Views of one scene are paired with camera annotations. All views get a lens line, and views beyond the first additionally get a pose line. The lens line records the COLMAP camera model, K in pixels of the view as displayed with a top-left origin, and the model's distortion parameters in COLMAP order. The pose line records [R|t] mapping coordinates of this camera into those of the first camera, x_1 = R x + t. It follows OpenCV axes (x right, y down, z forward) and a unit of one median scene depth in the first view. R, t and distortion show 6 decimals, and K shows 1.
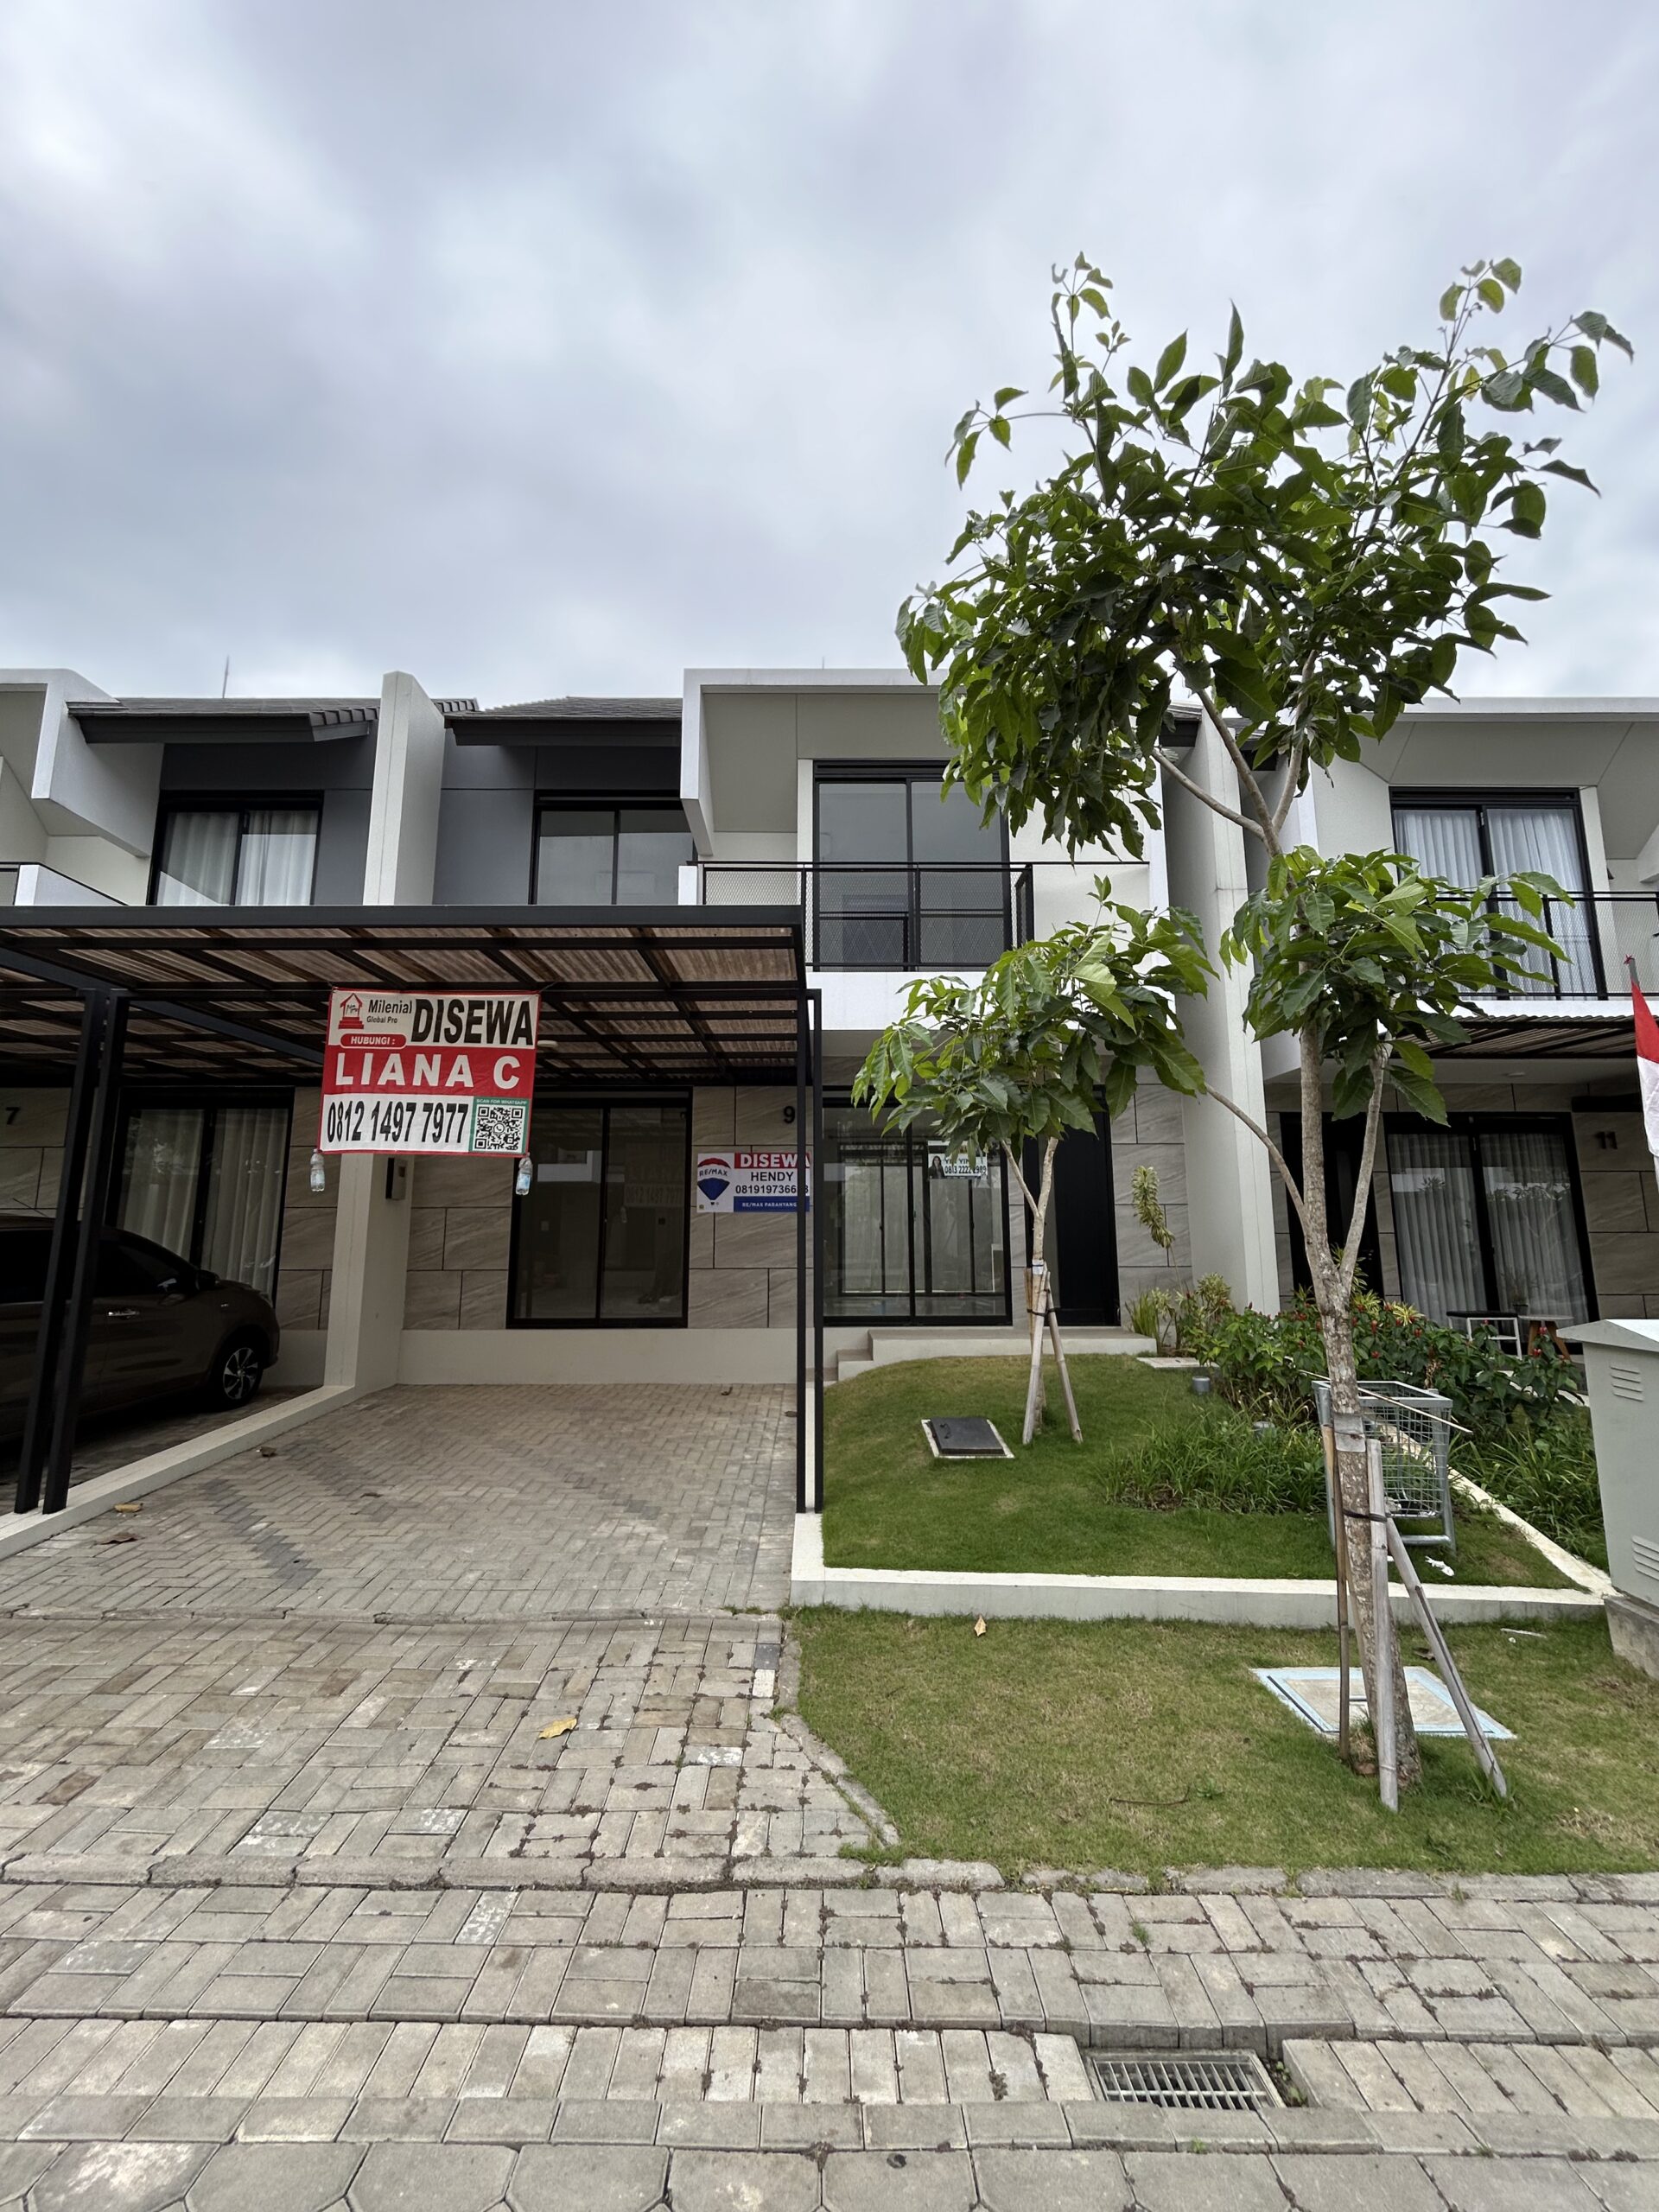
lens RADIAL K [[897.8, 0, 813.0], [0, 897.8, 1071.7], [0, 0, 1]] dist [0.002311, 0.000689]
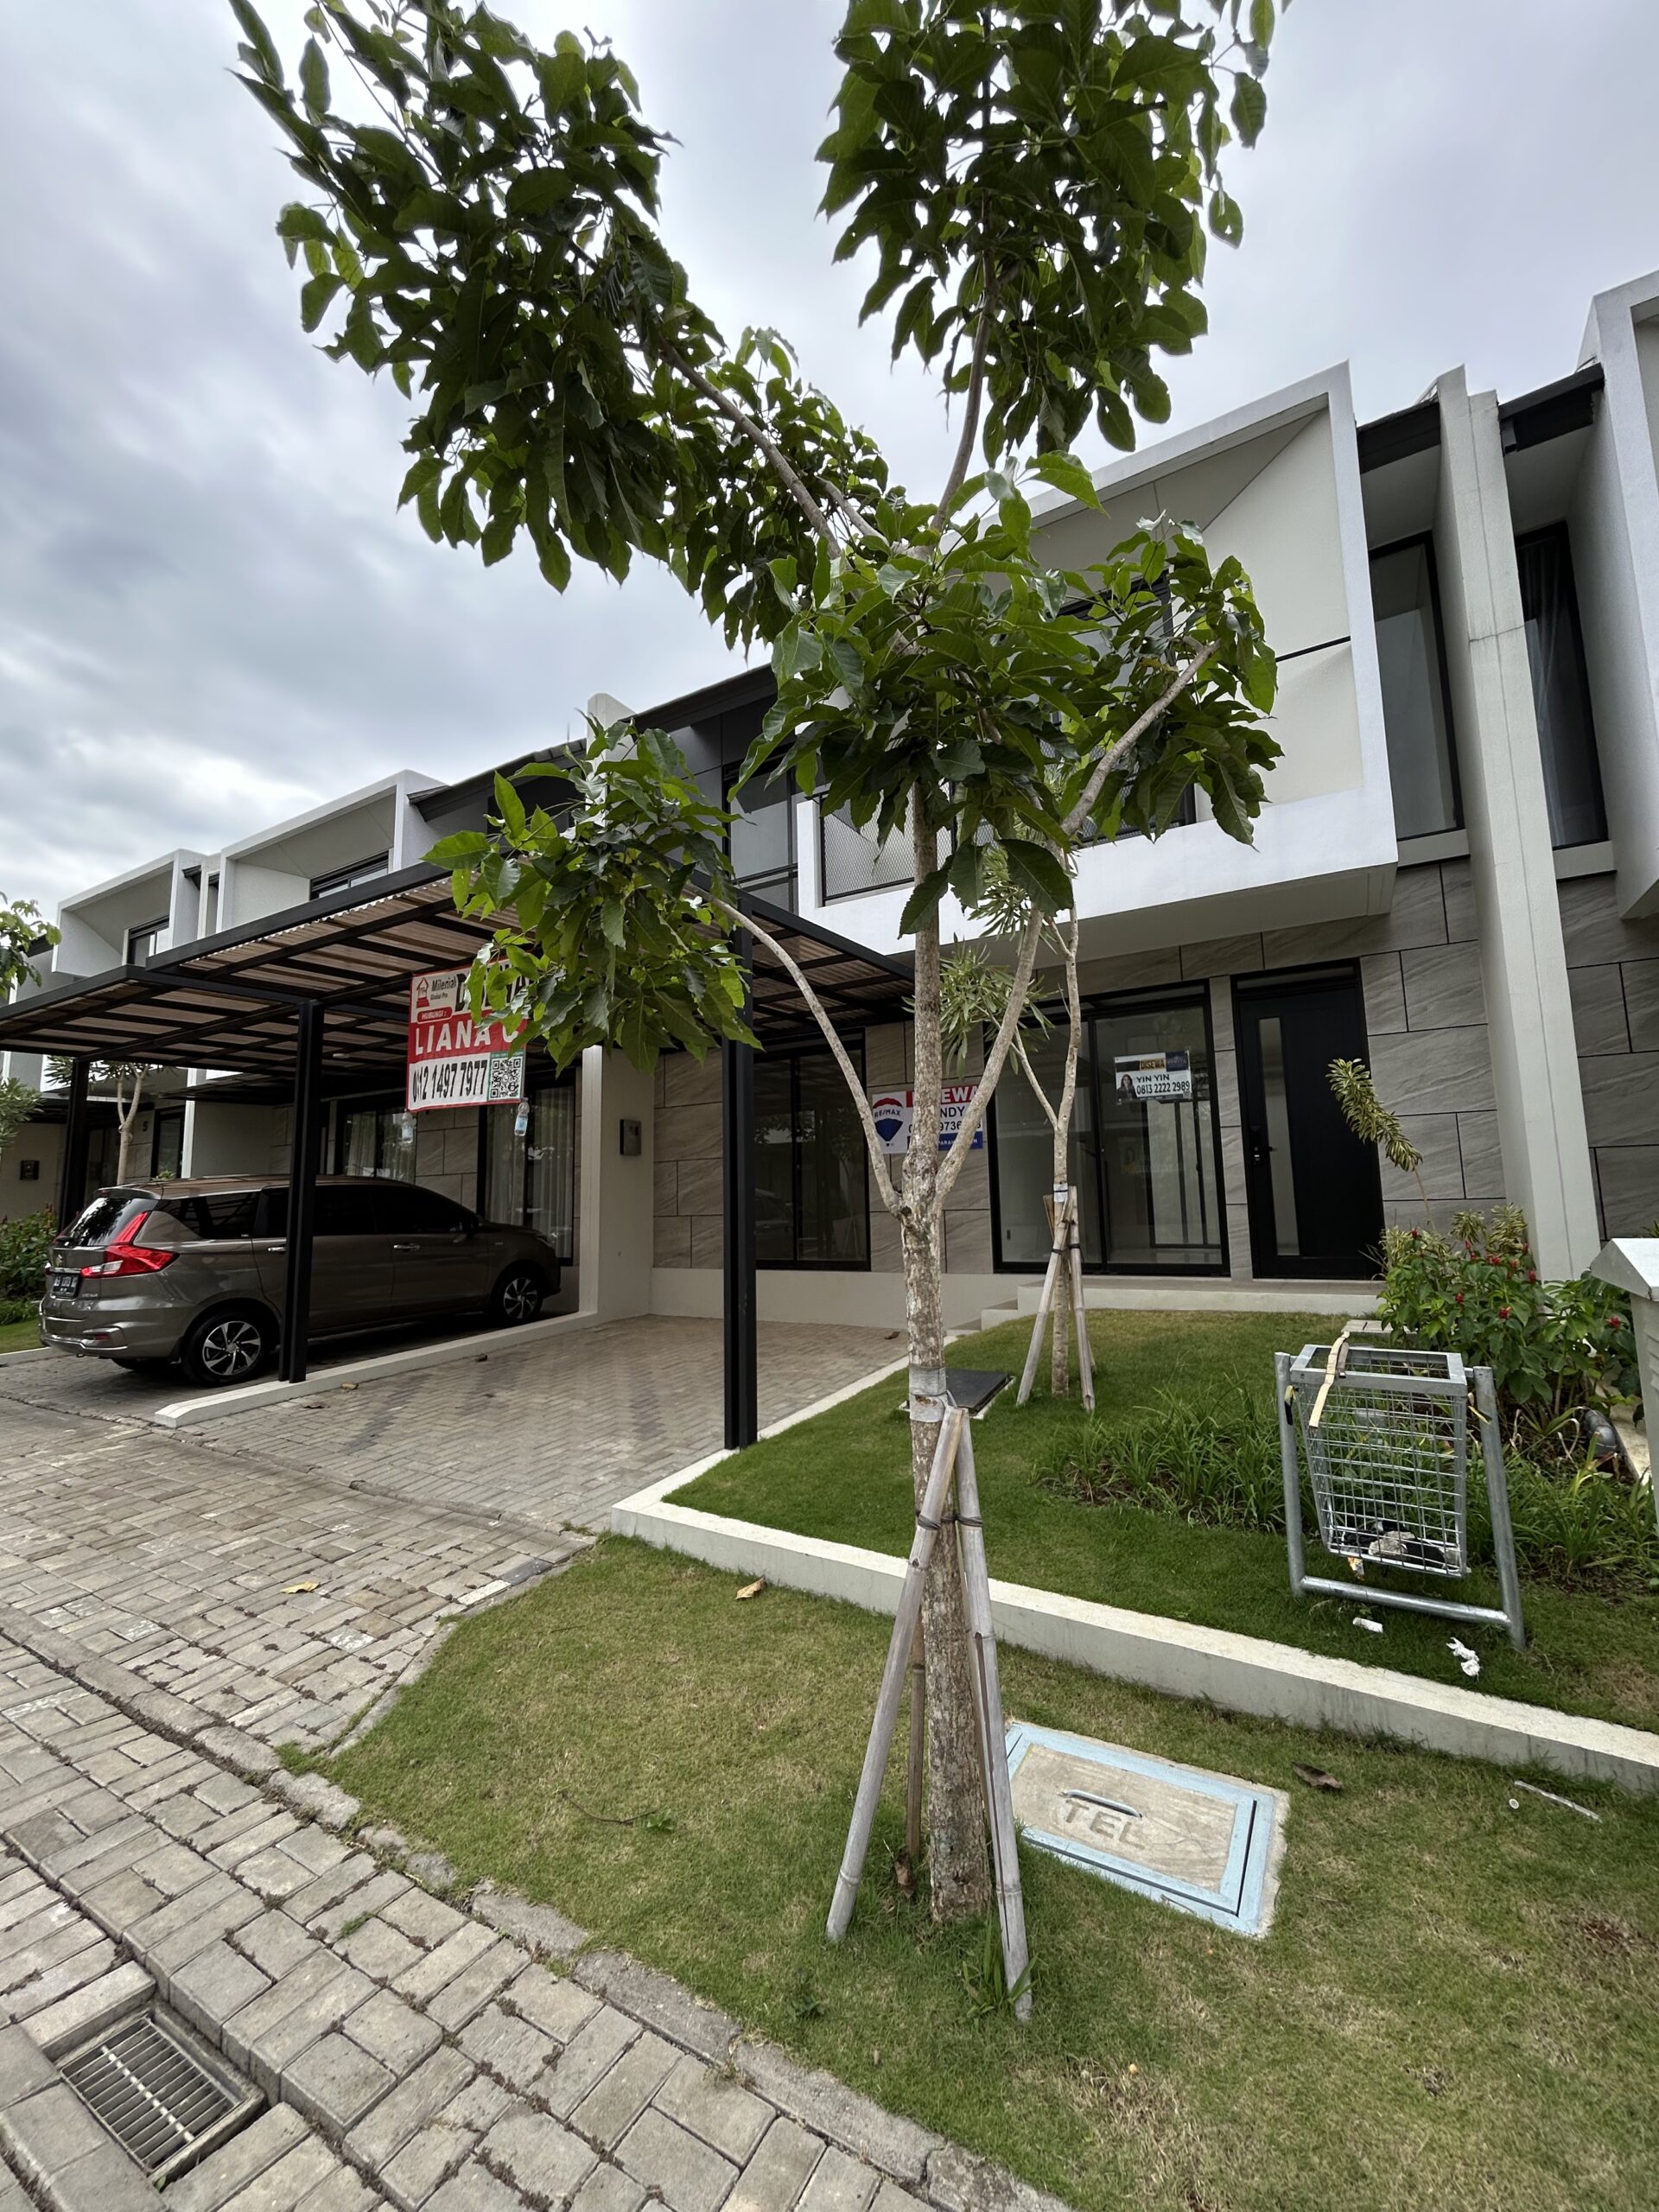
lens RADIAL K [[897.8, 0, 855.6], [0, 897.8, 1087.9], [0, 0, 1]] dist [0.002311, 0.000689]
pose [[0.853360, -0.087171, -0.513983, 0.673515], [0.116240, 0.992917, 0.024594, 0.111644], [0.508198, -0.080733, 0.857448, 0.307272]]
